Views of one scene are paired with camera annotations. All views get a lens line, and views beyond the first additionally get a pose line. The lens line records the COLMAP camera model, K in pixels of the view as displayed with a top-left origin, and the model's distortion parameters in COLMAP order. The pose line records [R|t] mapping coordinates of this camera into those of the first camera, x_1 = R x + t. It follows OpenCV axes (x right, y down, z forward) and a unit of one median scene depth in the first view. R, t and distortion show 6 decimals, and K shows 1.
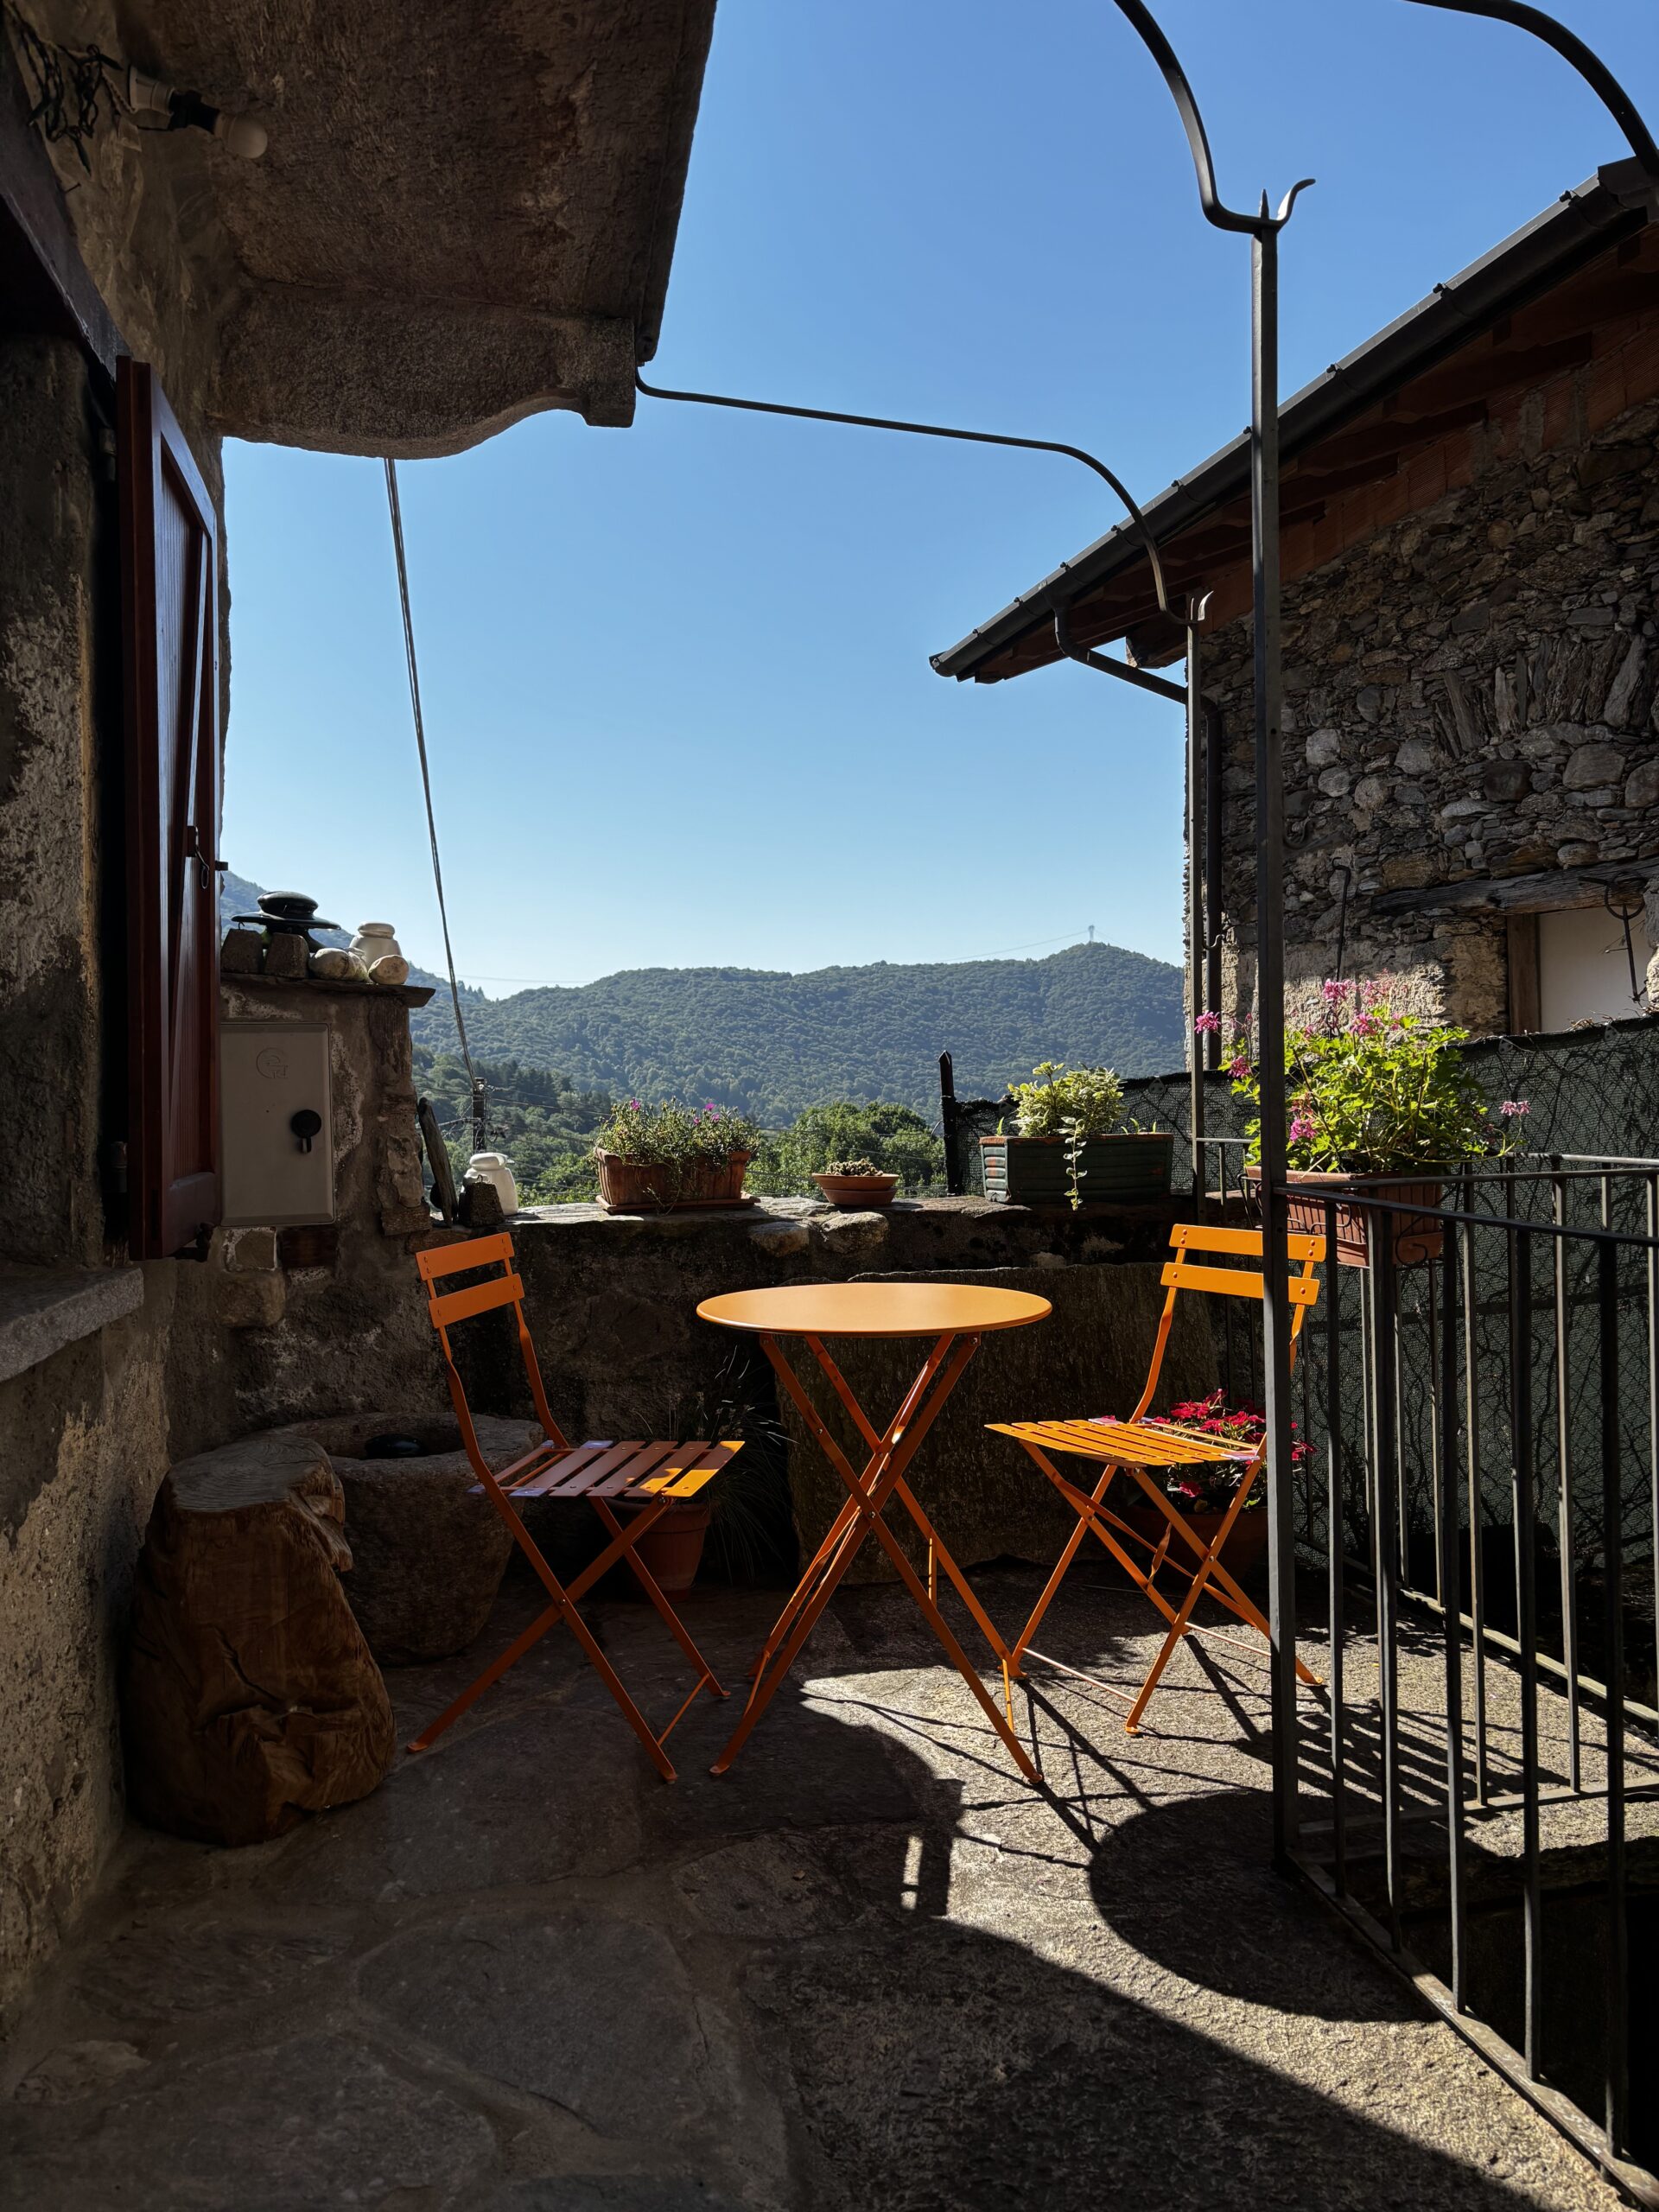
lens RADIAL K [[1675.3, 0, 838.9], [0, 1675.3, 1115.6], [0, 0, 1]] dist [0.059550, -0.068995]
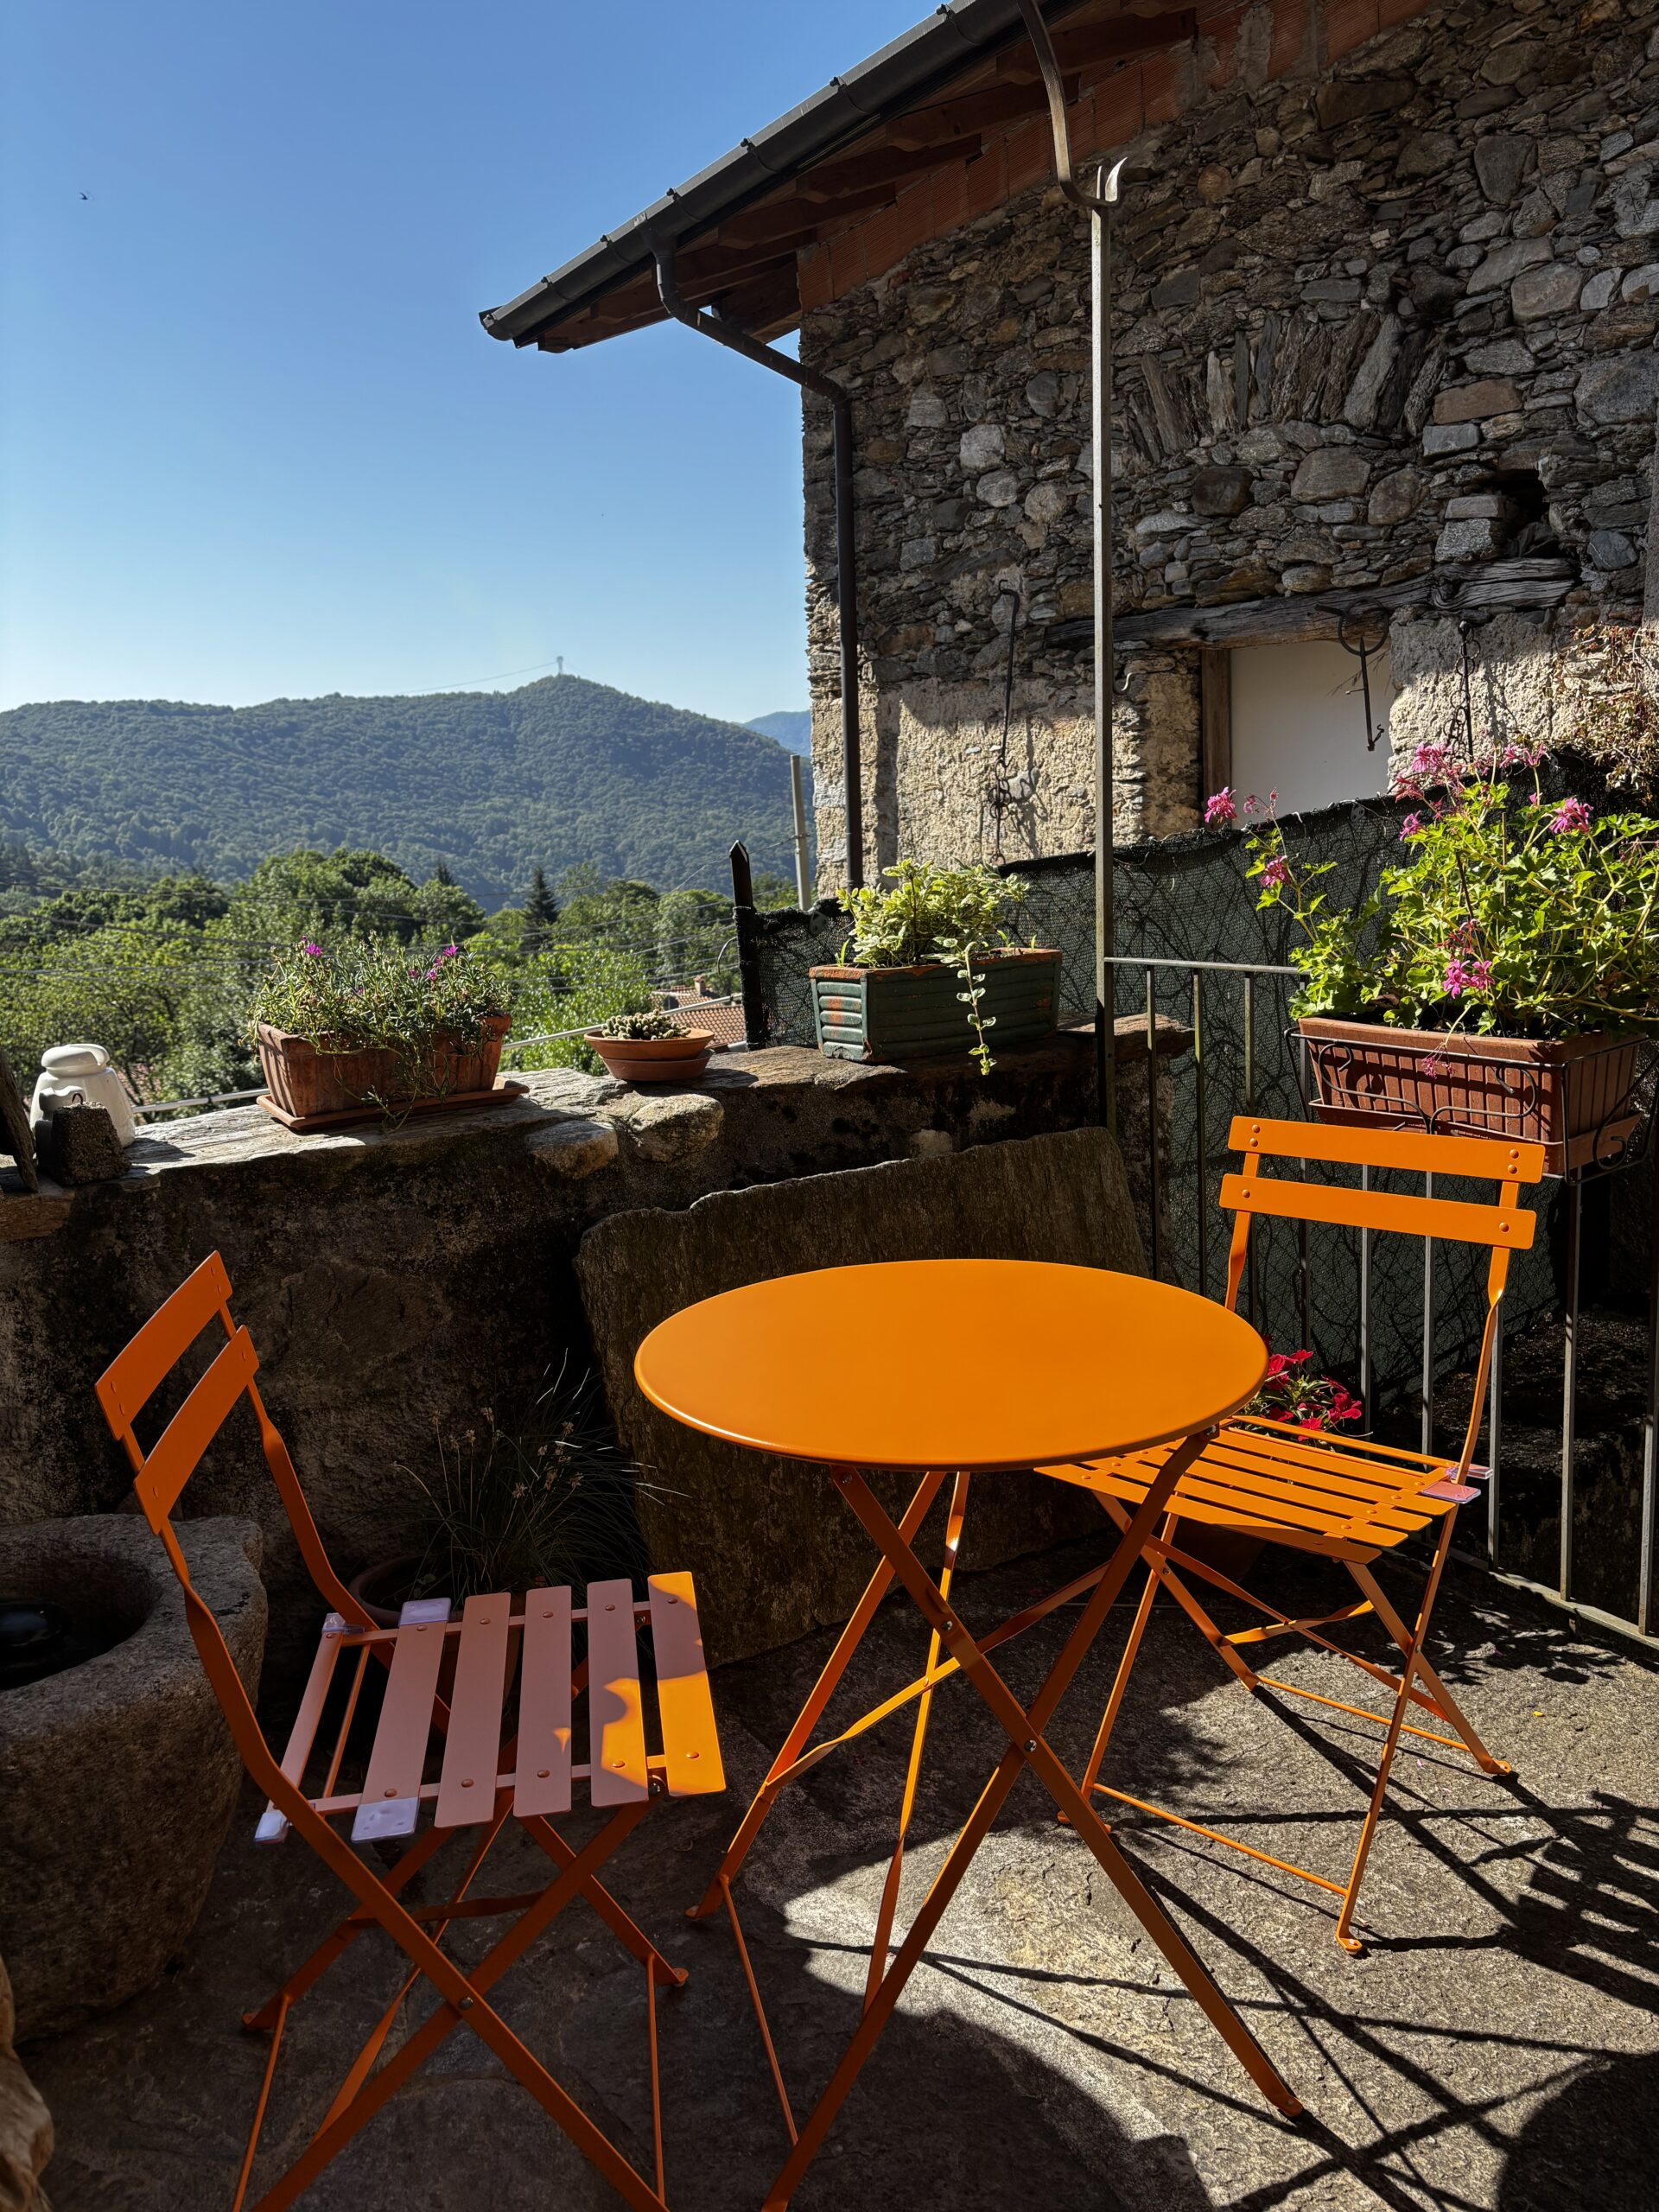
lens RADIAL K [[1675.3, 0, 834.8], [0, 1675.3, 1100.9], [0, 0, 1]] dist [0.059550, -0.068995]
pose [[0.953168, -0.072281, 0.293679, -0.079253], [0.029110, 0.988439, 0.148795, -0.024582], [-0.301039, -0.133277, 0.944253, 0.215086]]
